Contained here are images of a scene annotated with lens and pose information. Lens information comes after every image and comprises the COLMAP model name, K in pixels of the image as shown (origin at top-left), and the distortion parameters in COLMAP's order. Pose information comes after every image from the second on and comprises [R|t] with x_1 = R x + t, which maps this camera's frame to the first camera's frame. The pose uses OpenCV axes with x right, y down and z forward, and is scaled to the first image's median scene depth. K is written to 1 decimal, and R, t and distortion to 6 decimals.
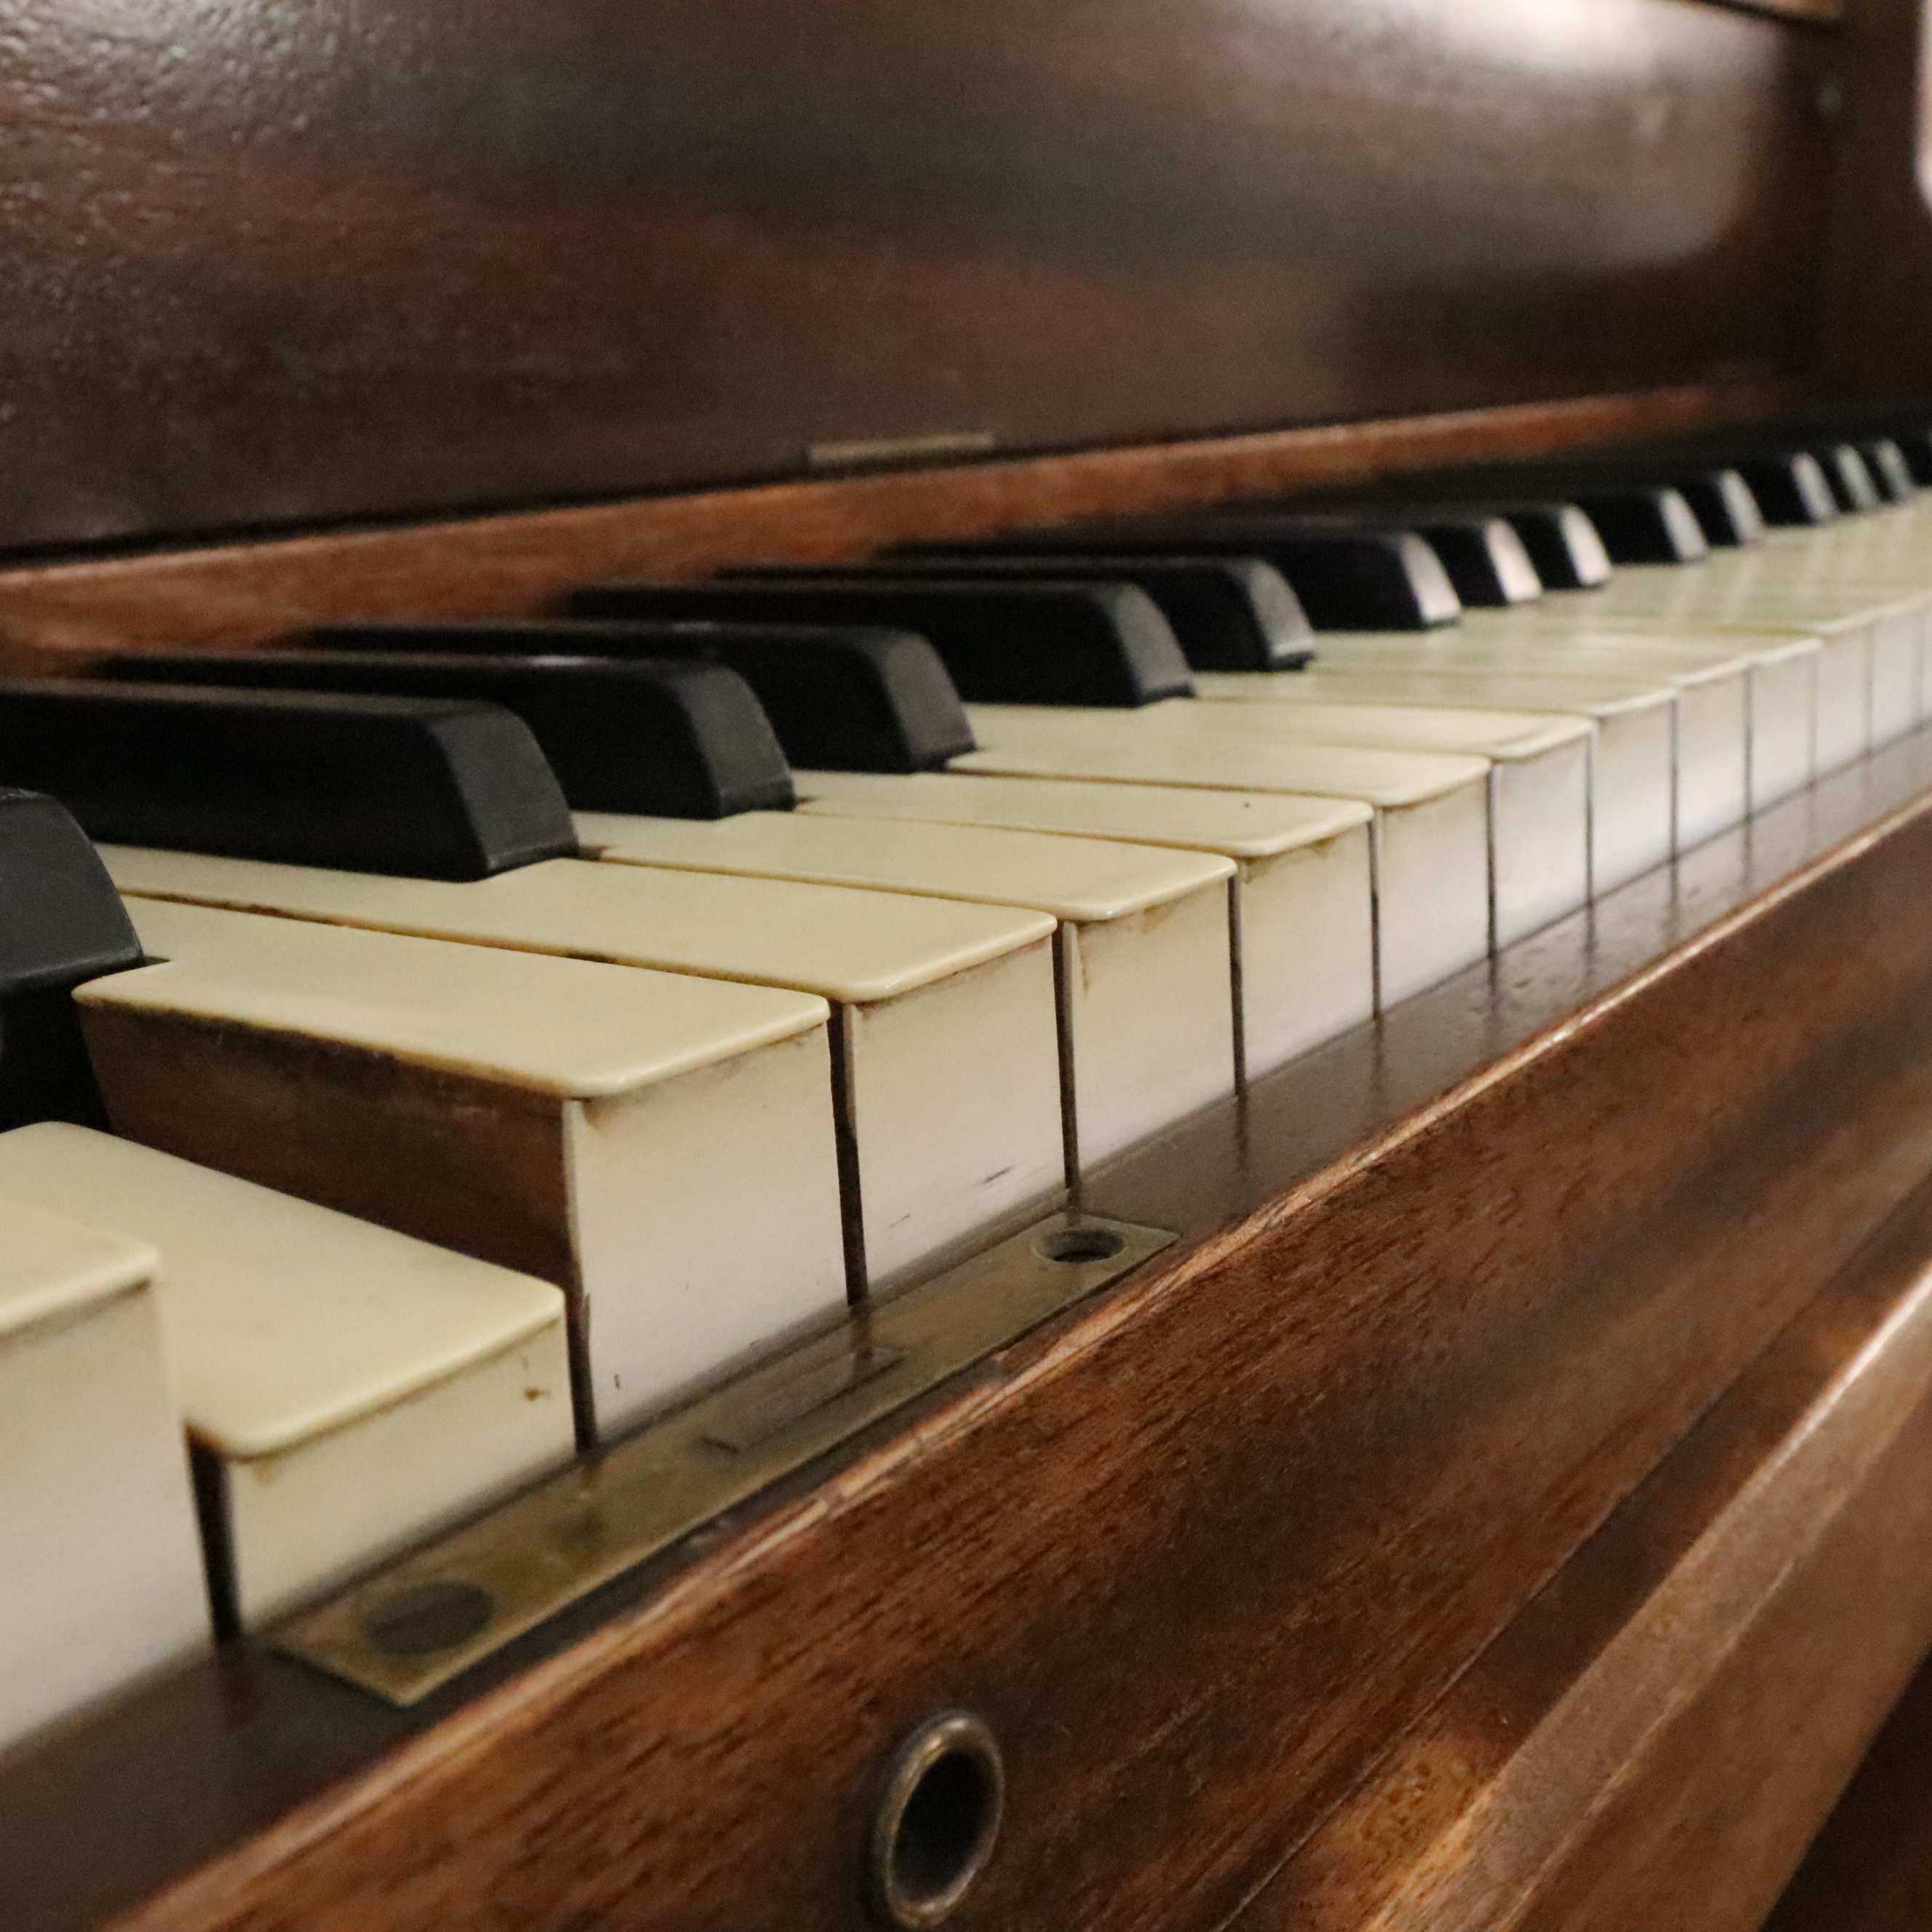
lens RADIAL K [[2293.9, 0, 982.4], [0, 2293.9, 907.3], [0, 0, 1]] dist [-0.002833, 0.032789]
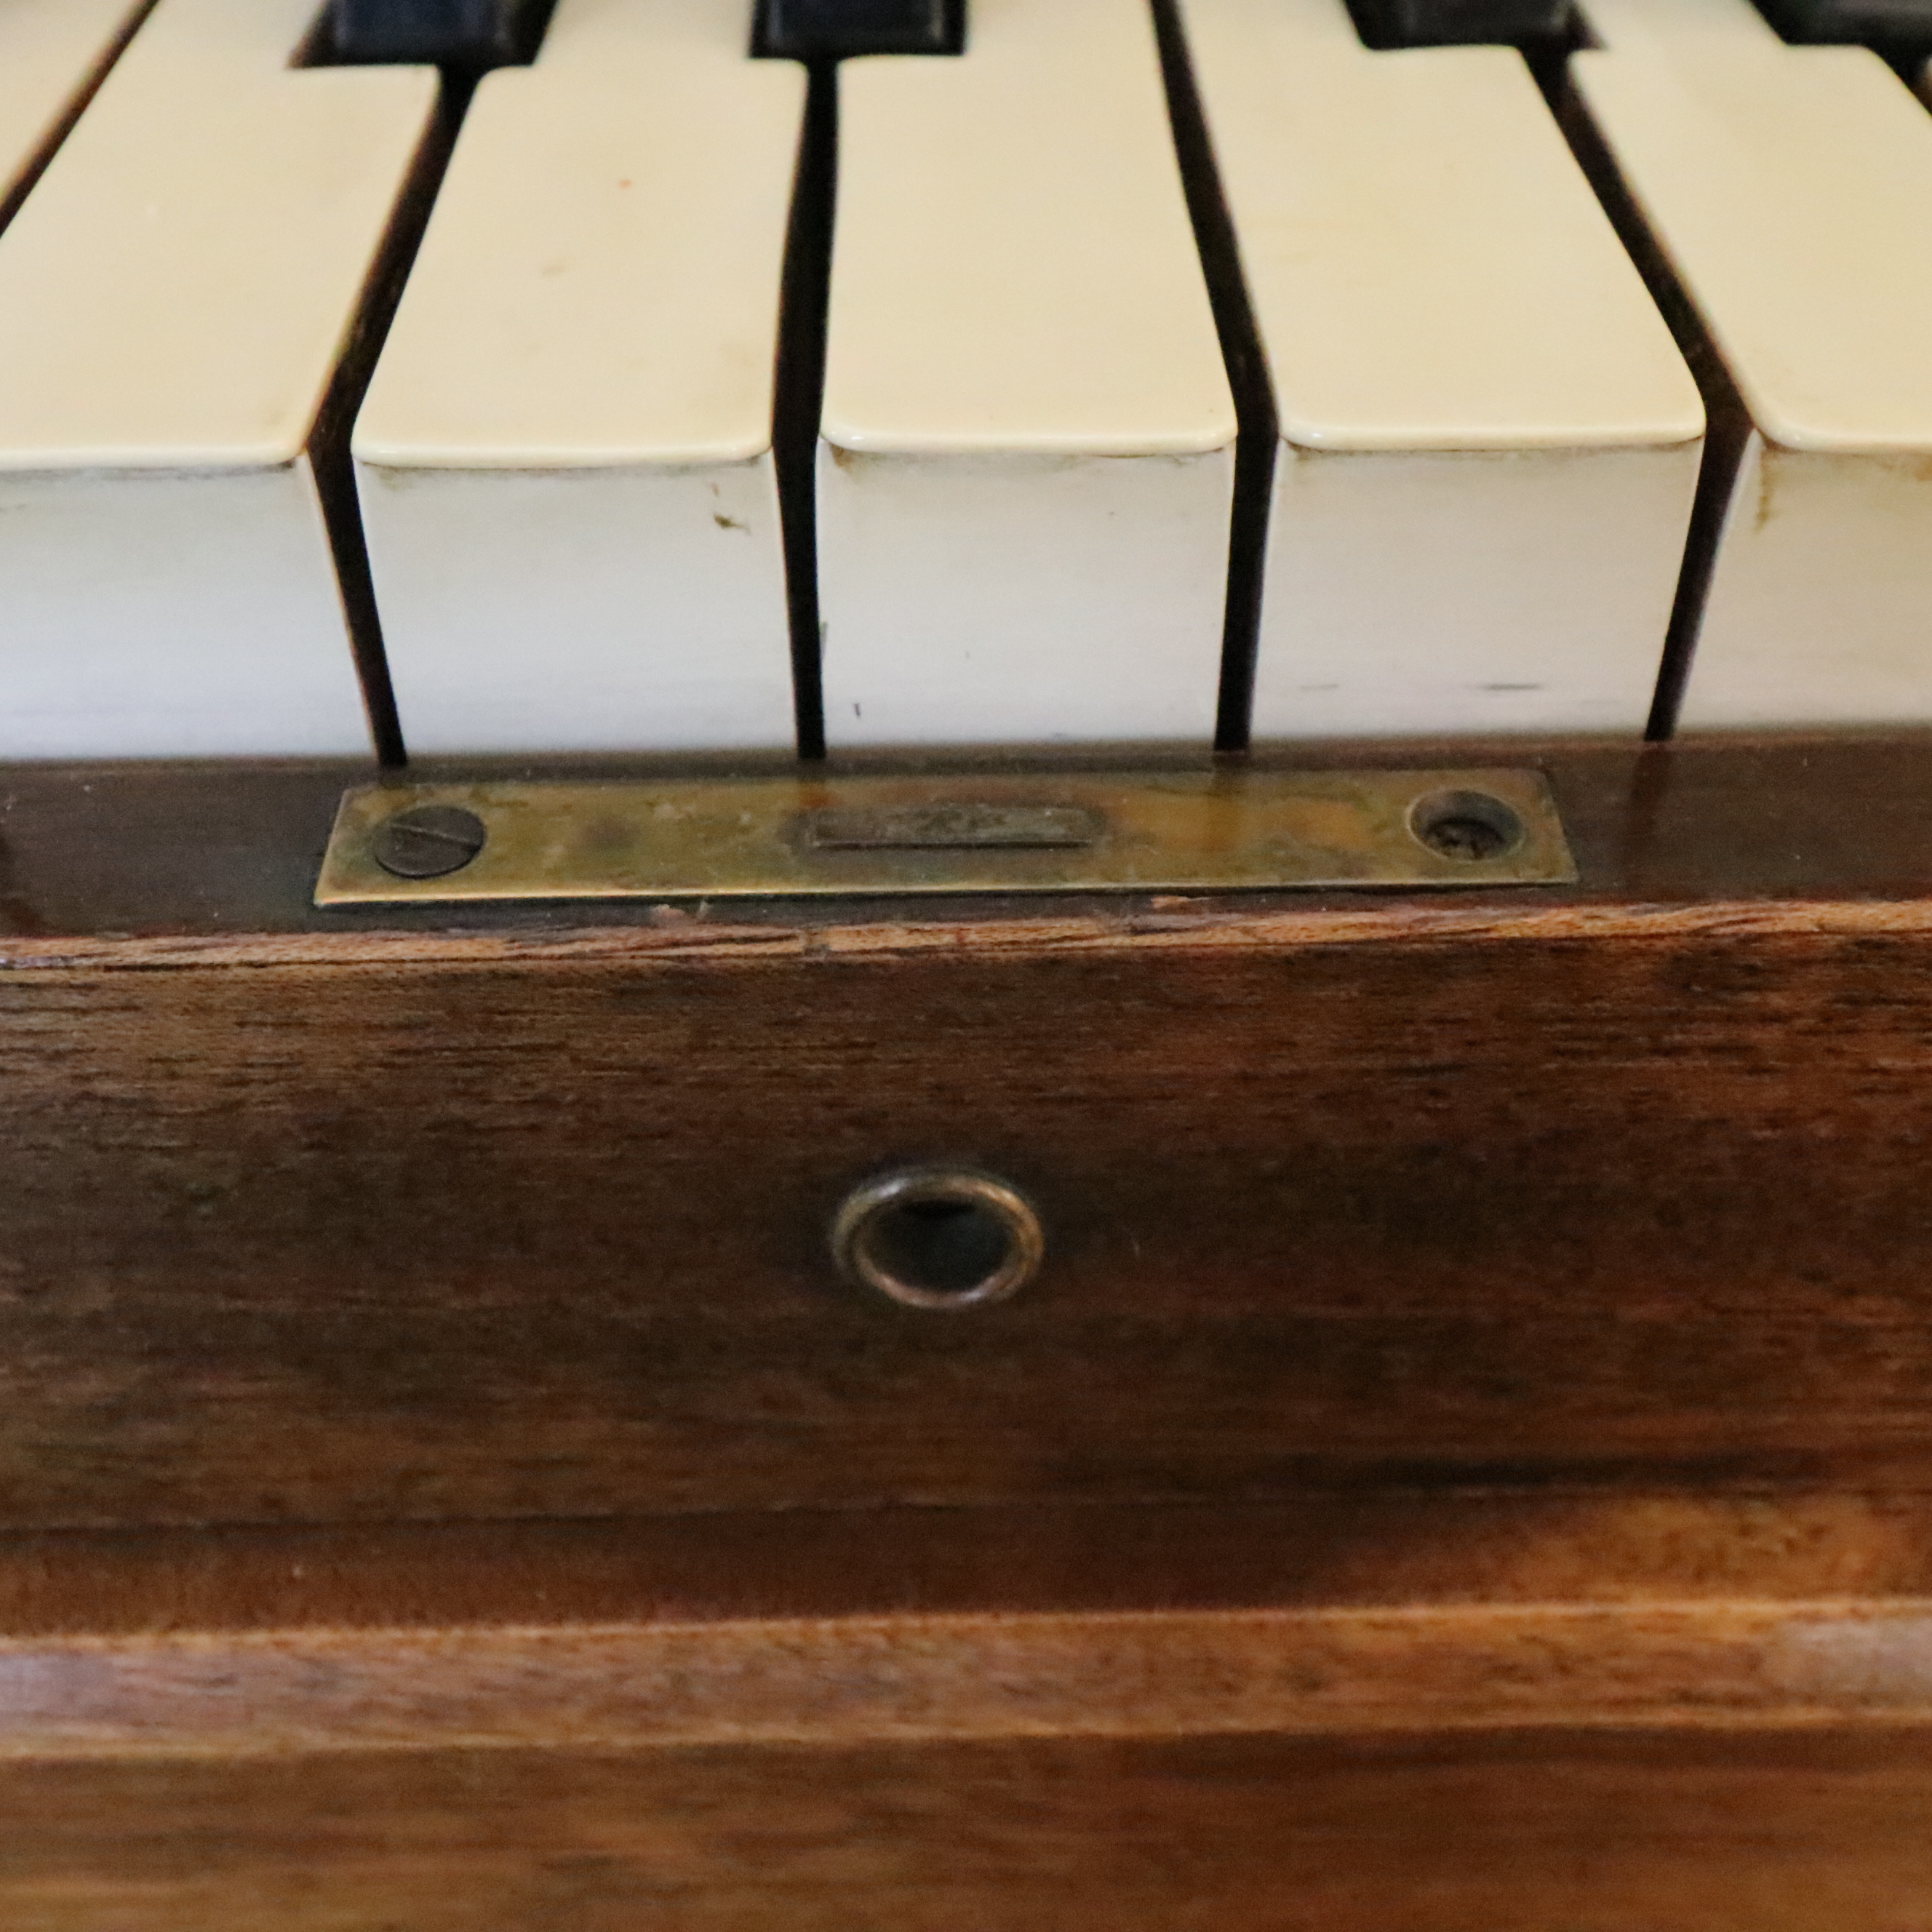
lens RADIAL K [[2293.9, 0, 982.4], [0, 2293.9, 907.3], [0, 0, 1]] dist [-0.002833, 0.032789]
pose [[0.613821, 0.553781, -0.562629, 0.454575], [-0.202129, 0.799178, 0.566090, -0.280678], [0.763130, -0.233754, 0.602487, 0.416452]]
